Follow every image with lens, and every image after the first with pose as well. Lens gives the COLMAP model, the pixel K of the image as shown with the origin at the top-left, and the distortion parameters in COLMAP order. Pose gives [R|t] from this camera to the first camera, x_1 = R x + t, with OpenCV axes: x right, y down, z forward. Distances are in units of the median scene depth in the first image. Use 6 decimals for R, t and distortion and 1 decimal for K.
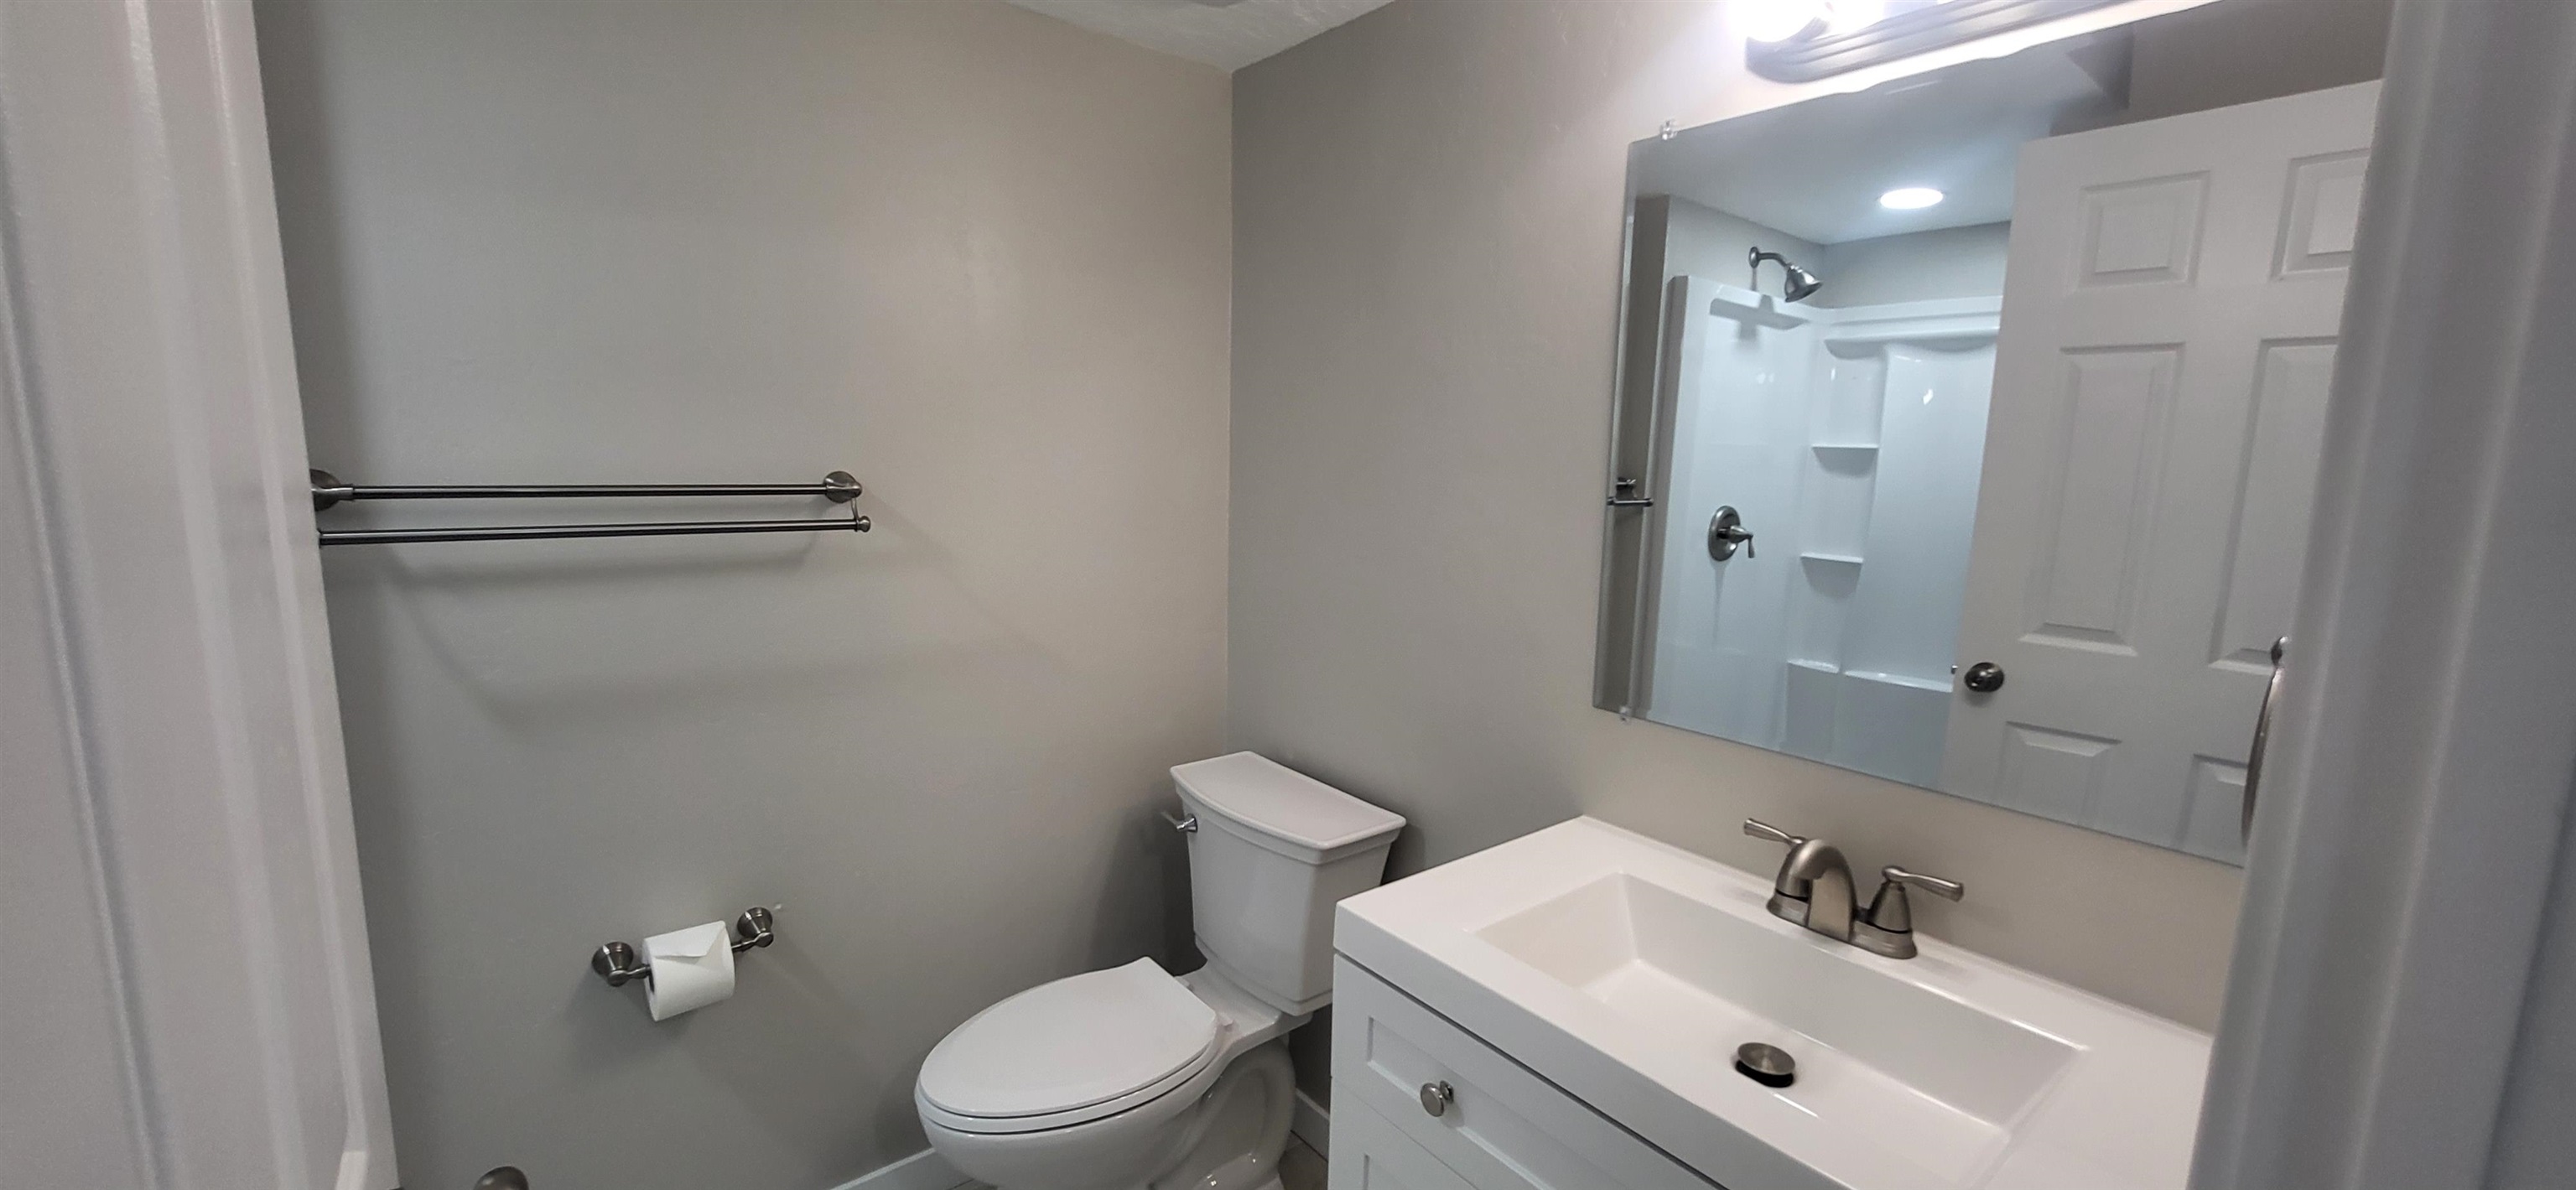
lens RADIAL K [[1026.4, 0, 1287.1], [0, 1026.4, 590.5], [0, 0, 1]] dist [-0.001703, 0.000277]
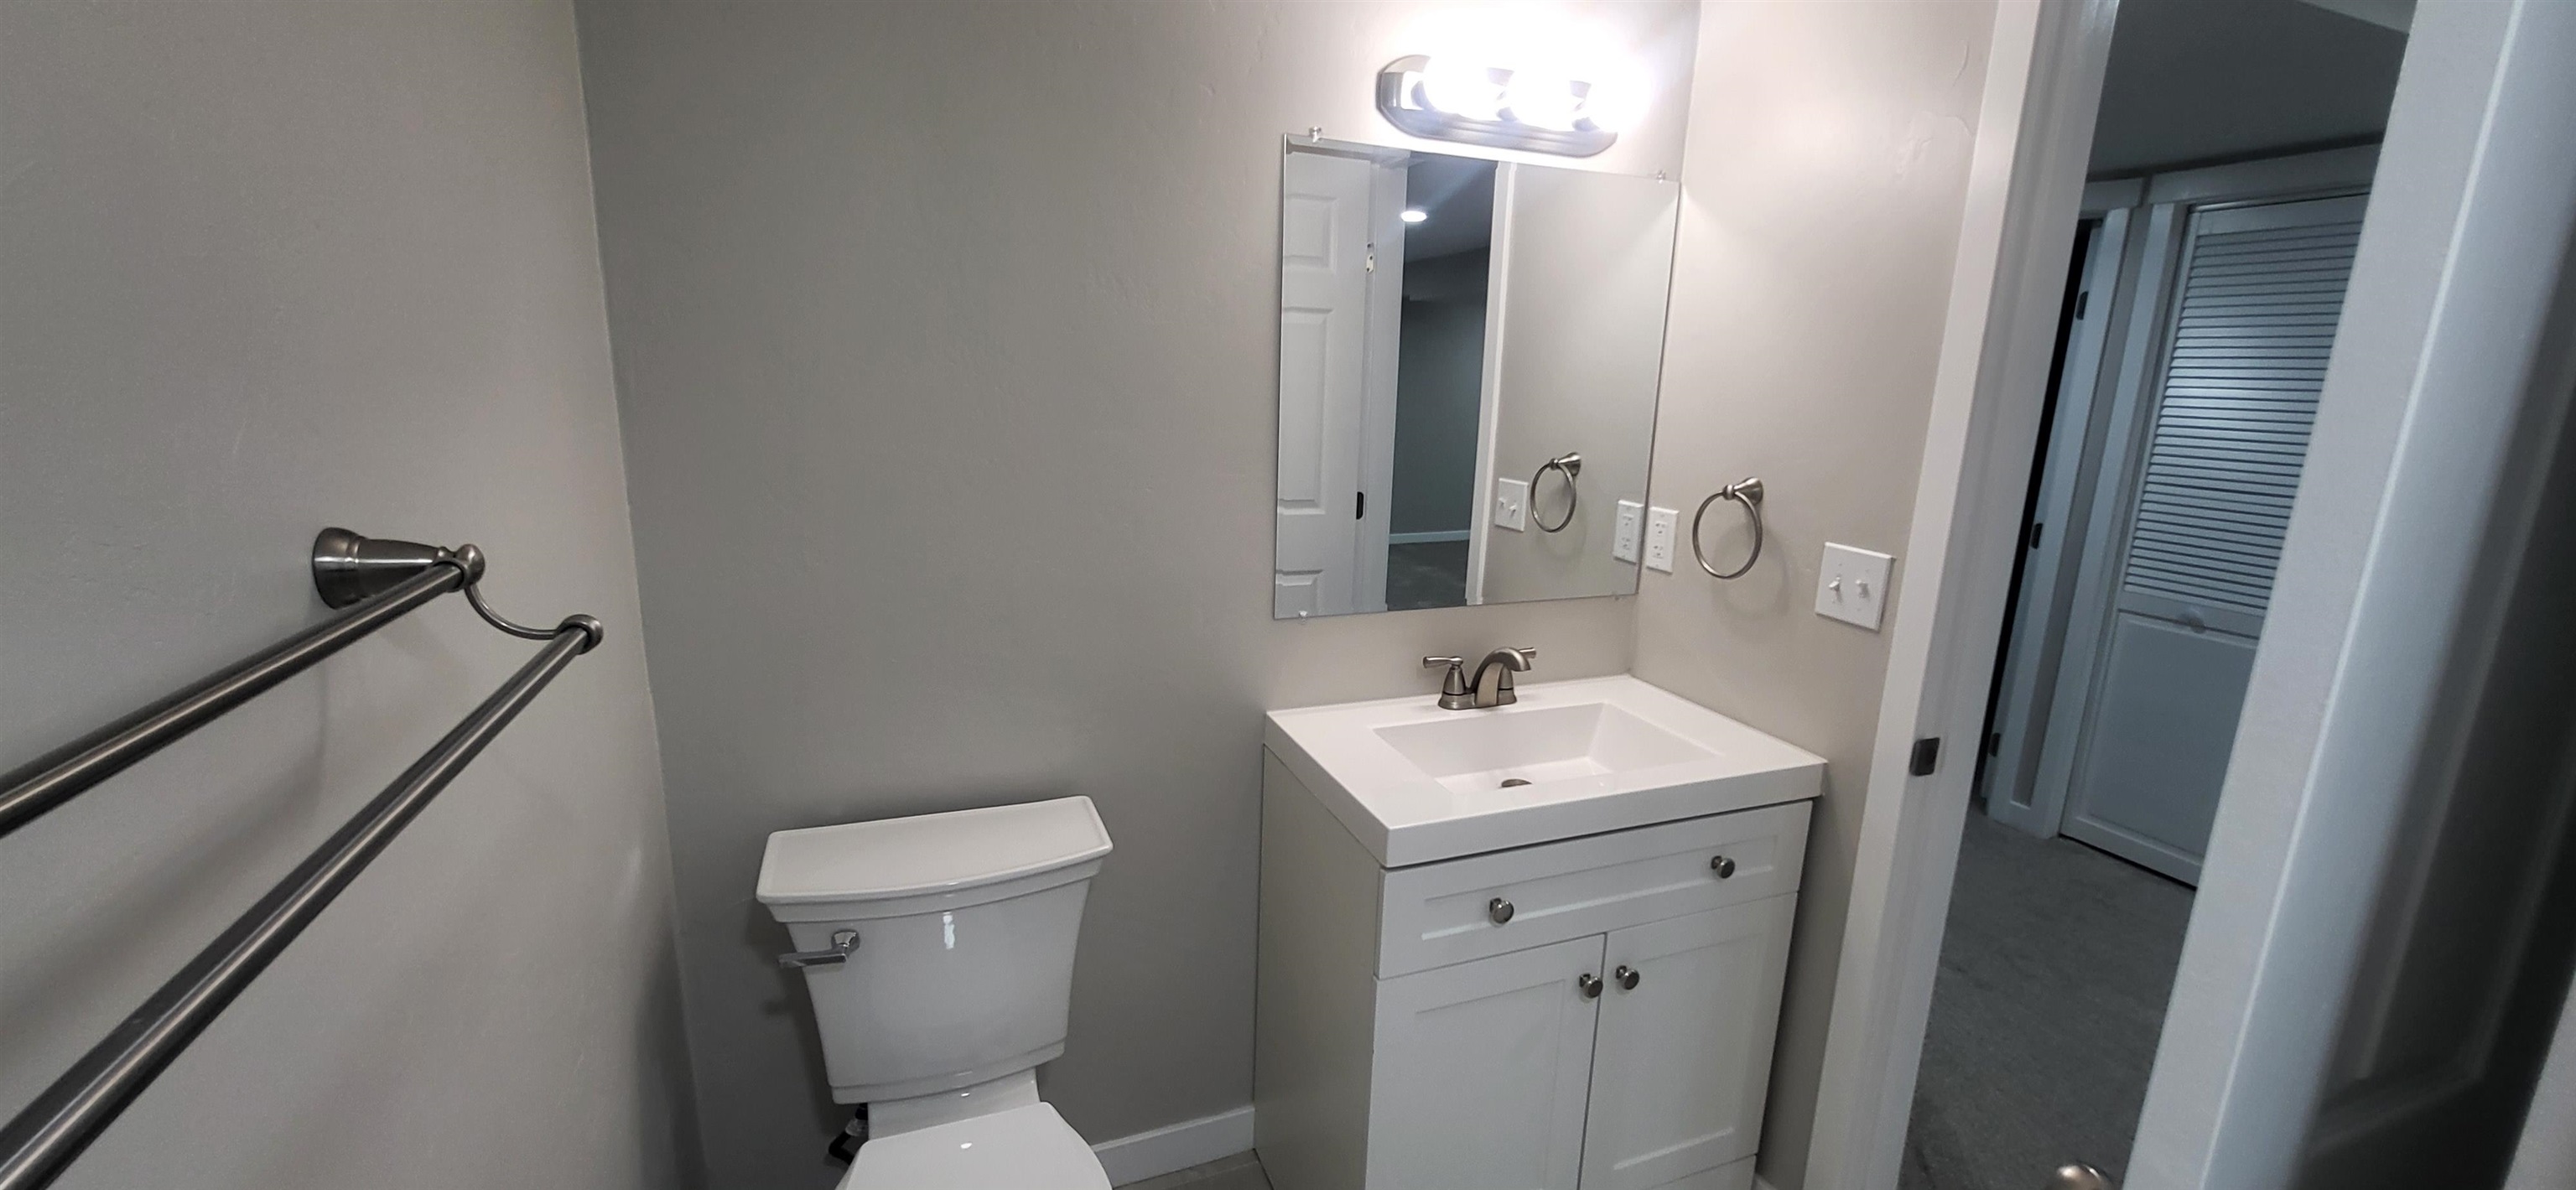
lens RADIAL K [[1026.4, 0, 1288.2], [0, 1026.4, 603.2], [0, 0, 1]] dist [-0.001703, 0.000277]
pose [[0.292307, -0.223918, 0.929740, -0.988007], [0.120219, 0.973093, 0.196562, -0.168928], [-0.948738, 0.054316, 0.311361, 0.761082]]
